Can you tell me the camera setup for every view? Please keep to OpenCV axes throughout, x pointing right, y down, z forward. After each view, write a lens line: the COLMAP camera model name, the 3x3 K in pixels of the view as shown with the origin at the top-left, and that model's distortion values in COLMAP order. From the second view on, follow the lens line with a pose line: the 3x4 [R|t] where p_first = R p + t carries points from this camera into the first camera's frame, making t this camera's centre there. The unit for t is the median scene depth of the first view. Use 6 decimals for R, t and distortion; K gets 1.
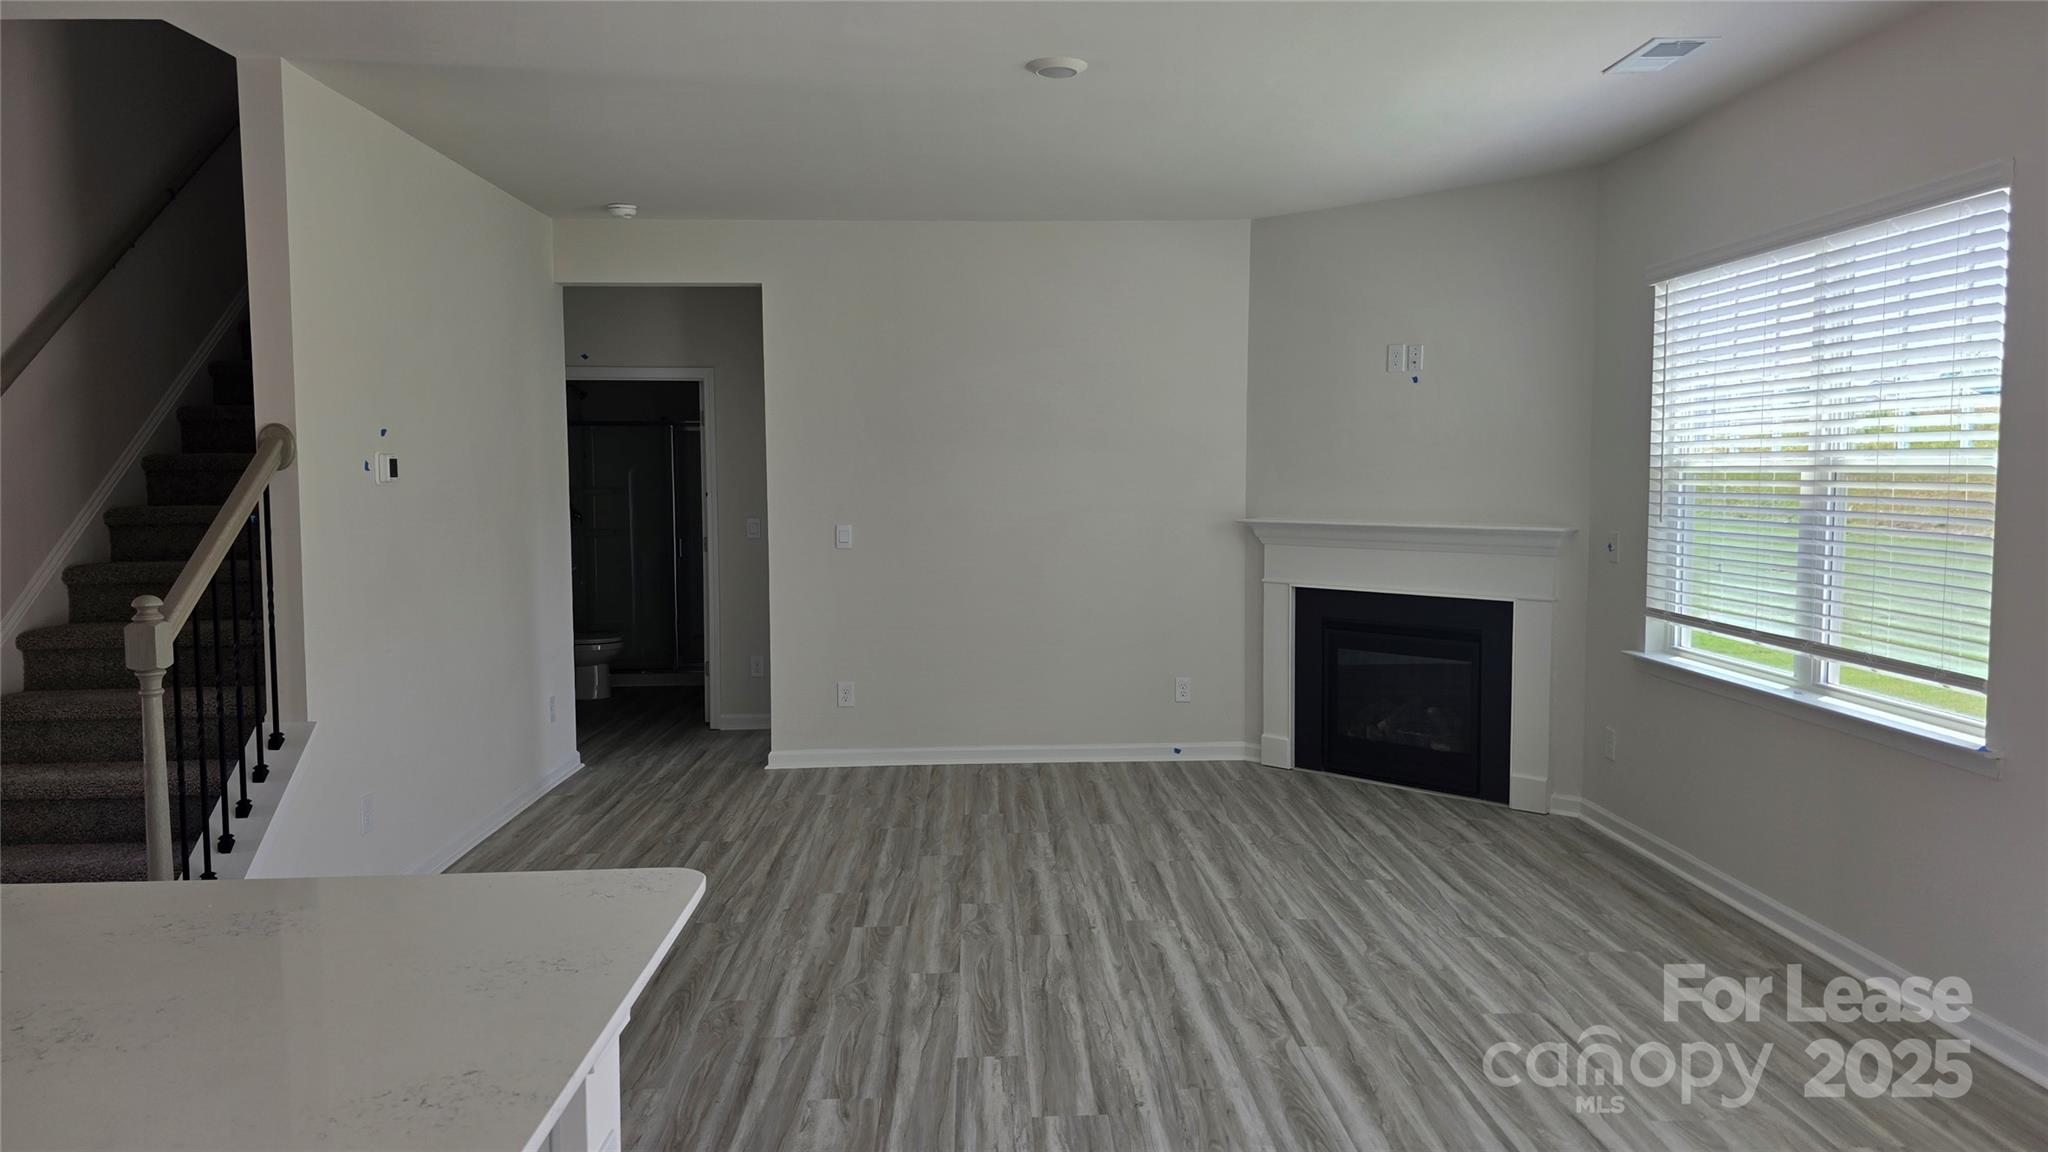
lens RADIAL K [[1410.5, 0, 1034.1], [0, 1410.5, 571.2], [0, 0, 1]] dist [0.065545, -0.027160]
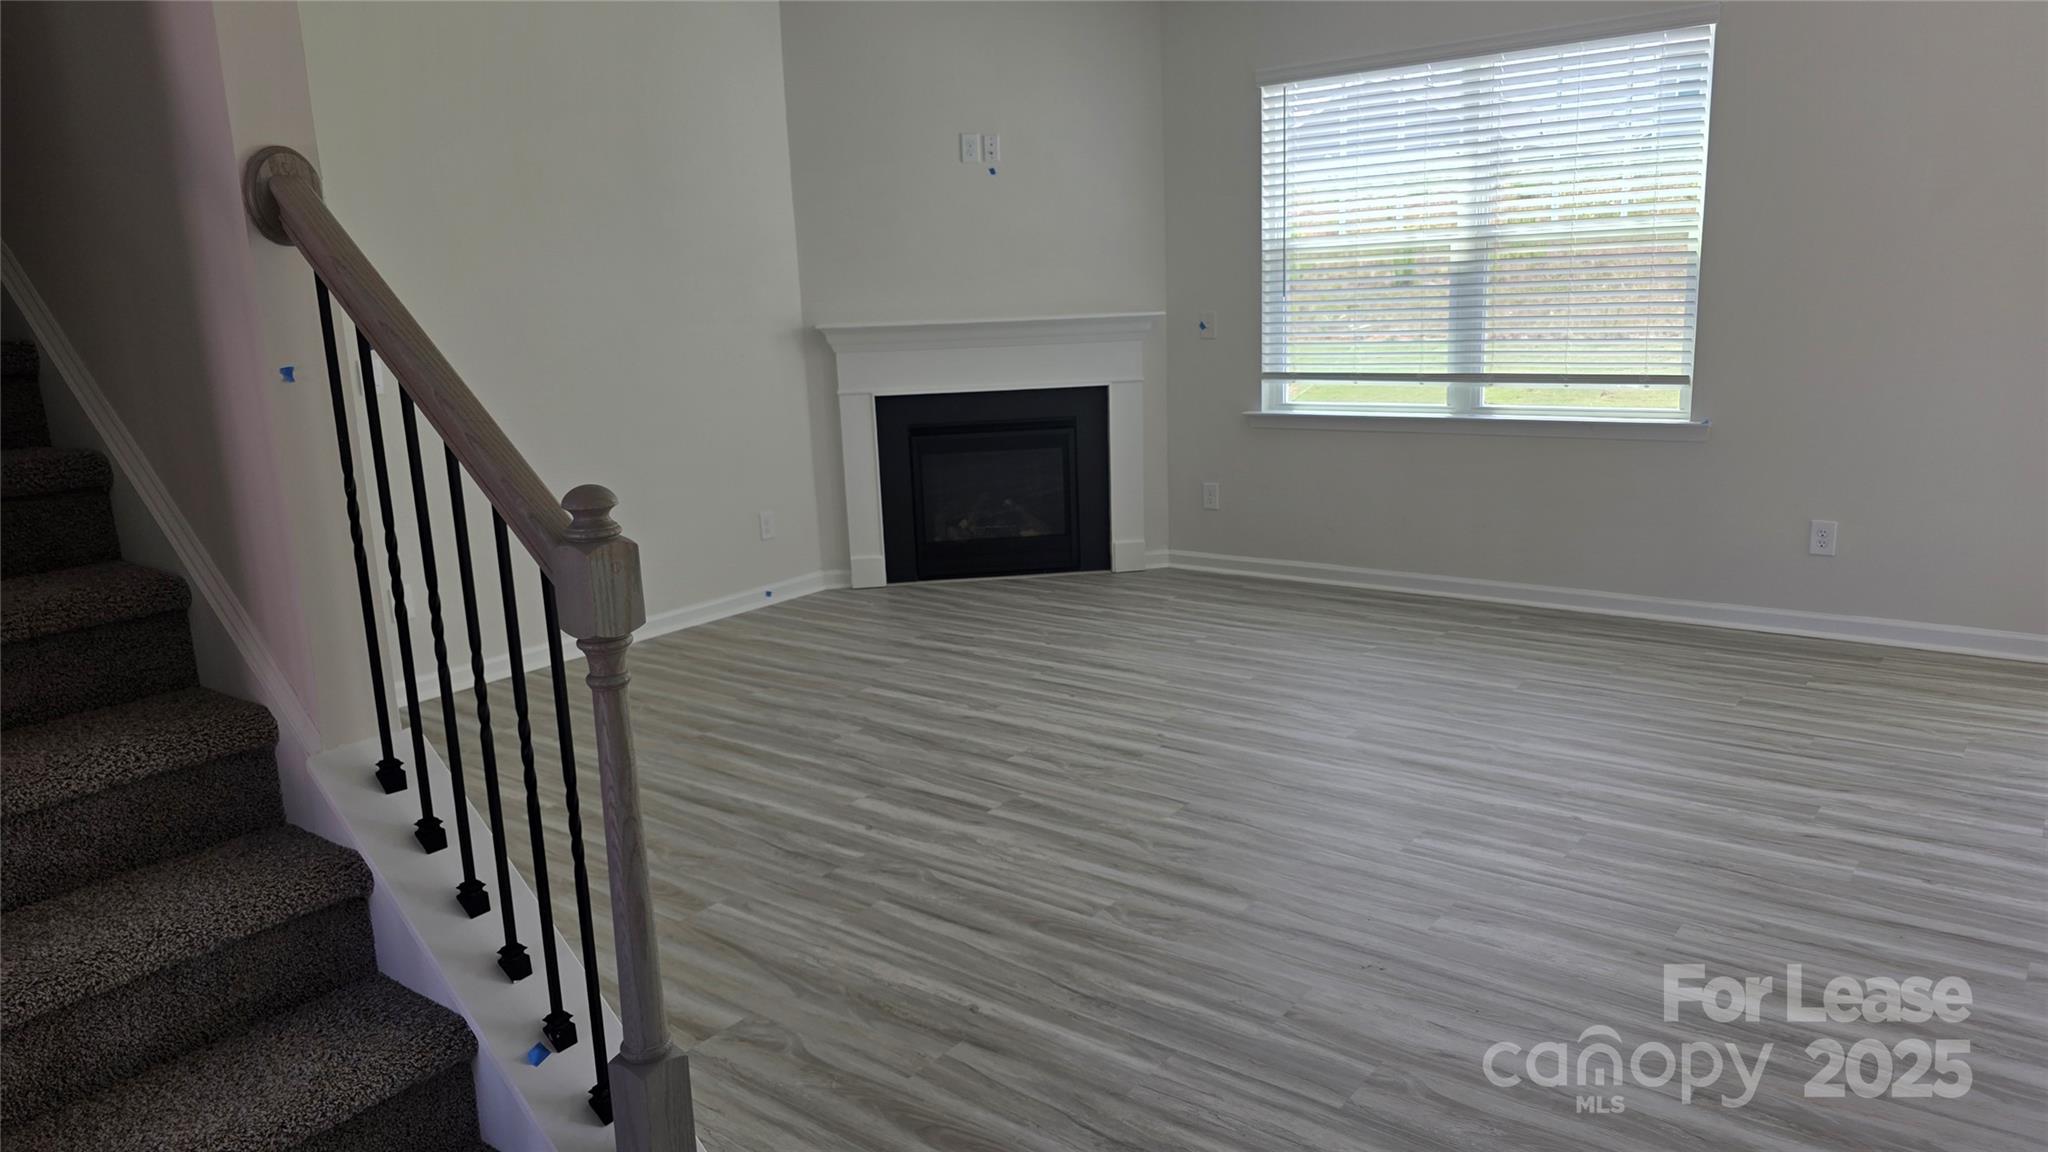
lens RADIAL K [[1410.5, 0, 1031.5], [0, 1410.5, 566.5], [0, 0, 1]] dist [0.065545, -0.027160]
pose [[0.638333, -0.174567, 0.749705, -0.604815], [0.095165, 0.984371, 0.148180, -0.007979], [-0.763855, -0.023242, 0.644969, 0.389852]]
